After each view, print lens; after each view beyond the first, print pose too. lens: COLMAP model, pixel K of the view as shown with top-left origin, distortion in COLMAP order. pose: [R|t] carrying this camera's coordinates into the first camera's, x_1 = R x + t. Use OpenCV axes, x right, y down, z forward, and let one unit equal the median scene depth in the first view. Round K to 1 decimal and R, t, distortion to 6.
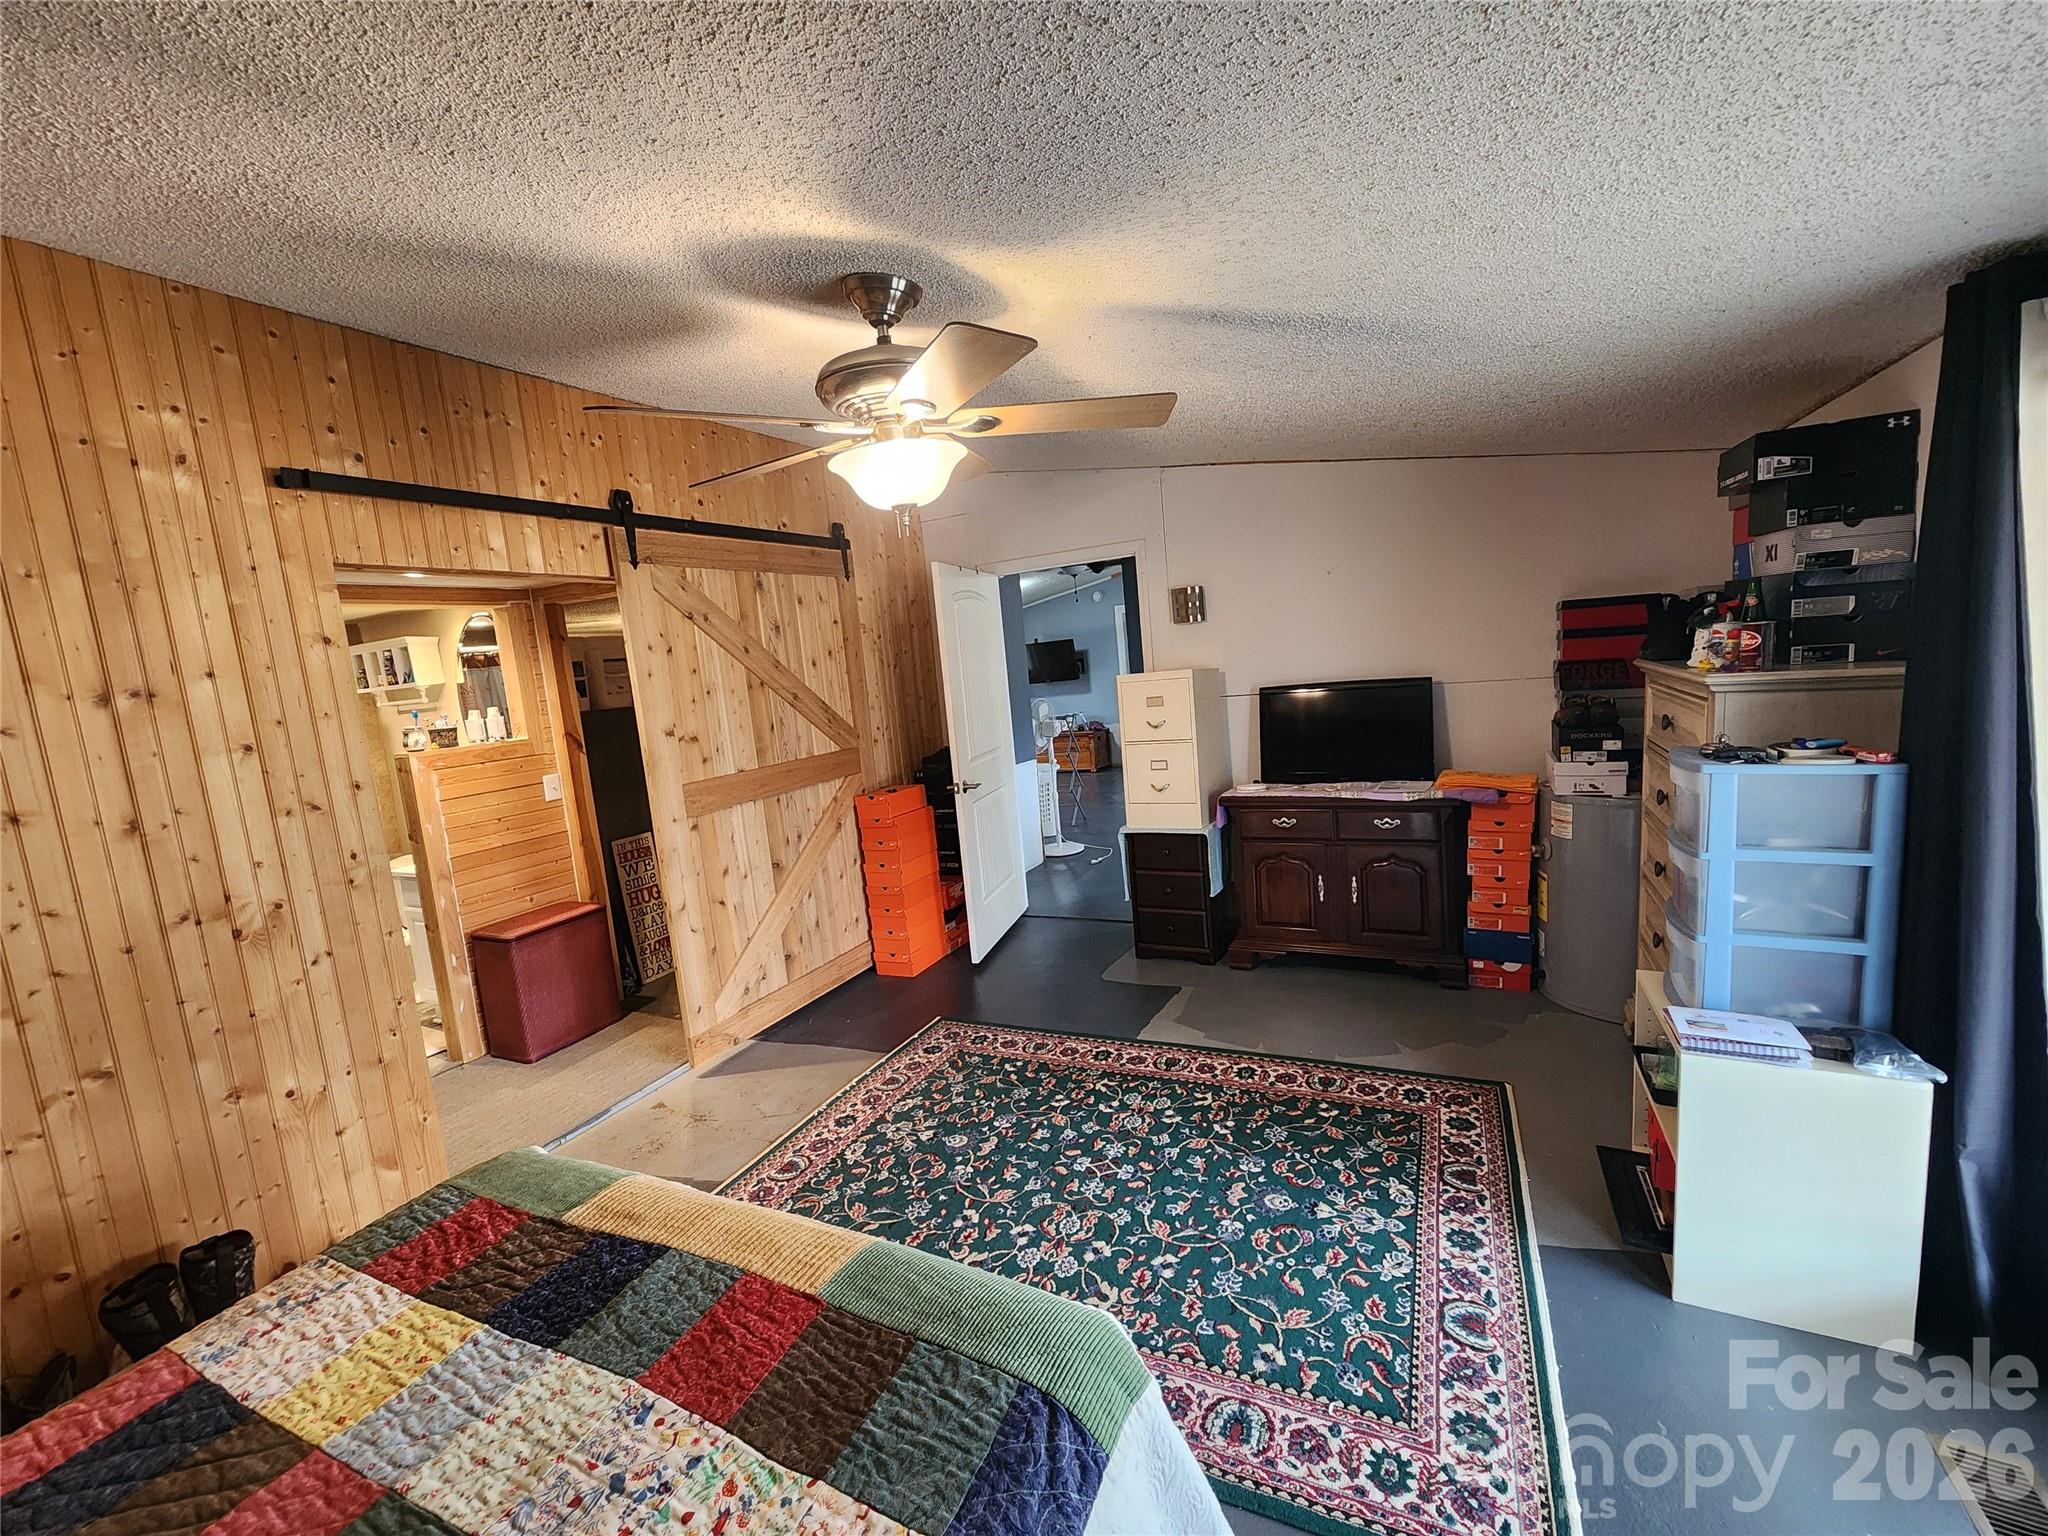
lens RADIAL K [[844.9, 0, 1018.4], [0, 844.9, 762.1], [0, 0, 1]] dist [0.000391, 0.000258]
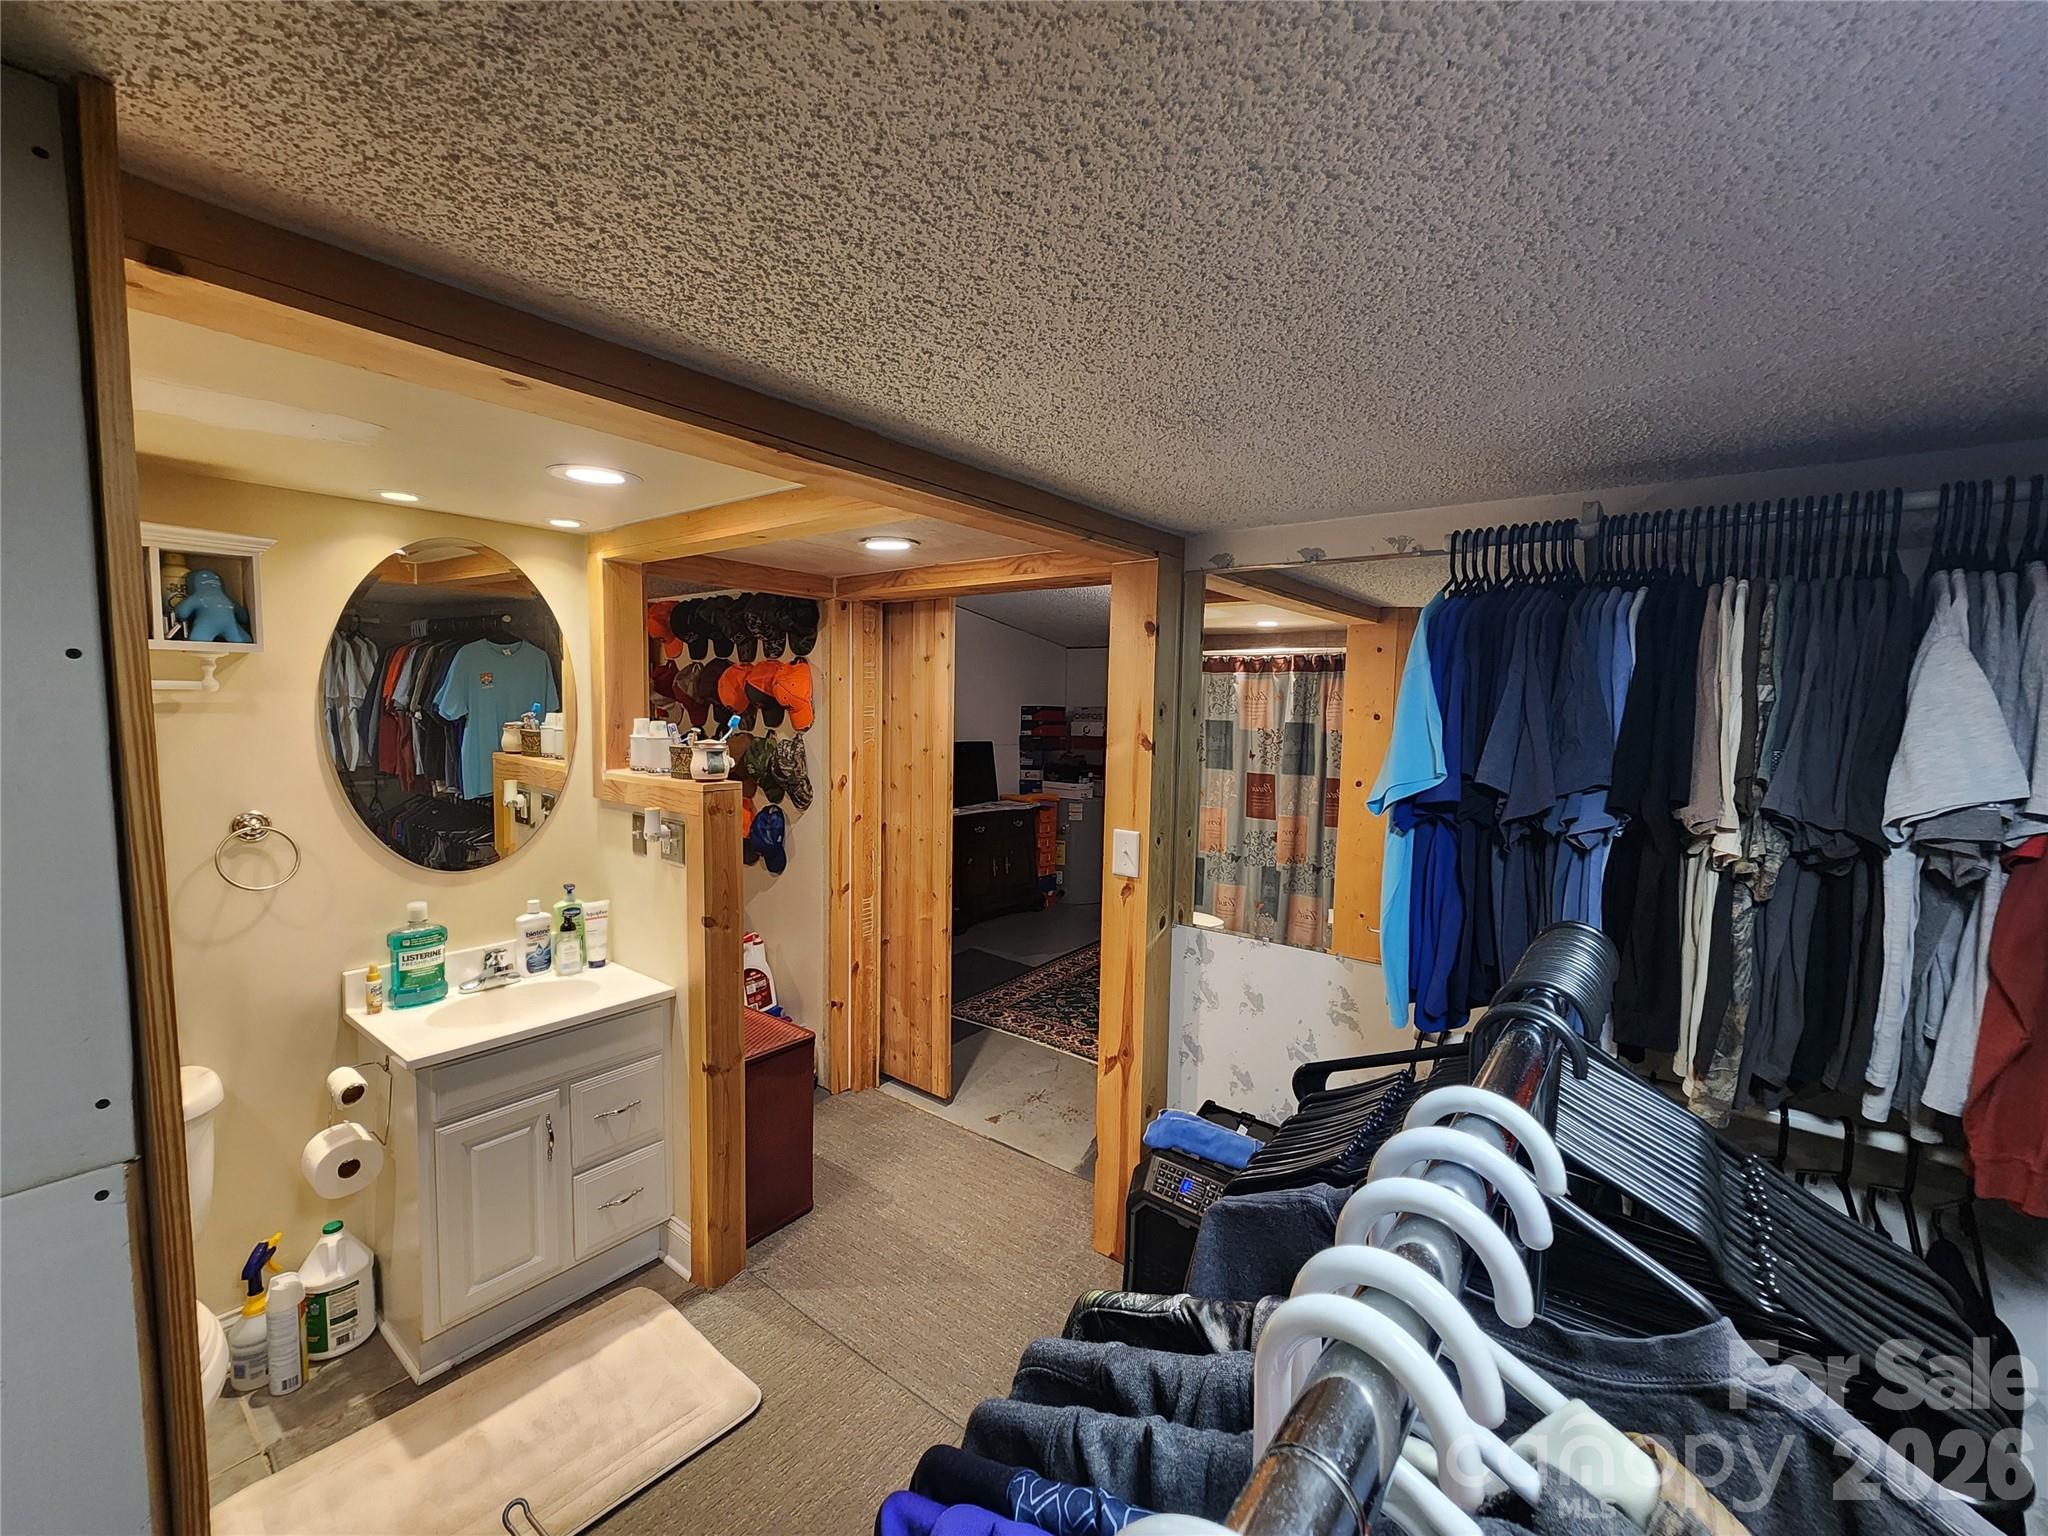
lens RADIAL K [[846.4, 0, 1025.0], [0, 846.4, 762.5], [0, 0, 1]] dist [0.001448, 0.000500]
pose [[0.181296, 0.024666, 0.983119, -1.790252], [0.081399, 0.995879, -0.039997, 0.026428], [-0.980054, 0.087277, 0.178541, 0.928960]]
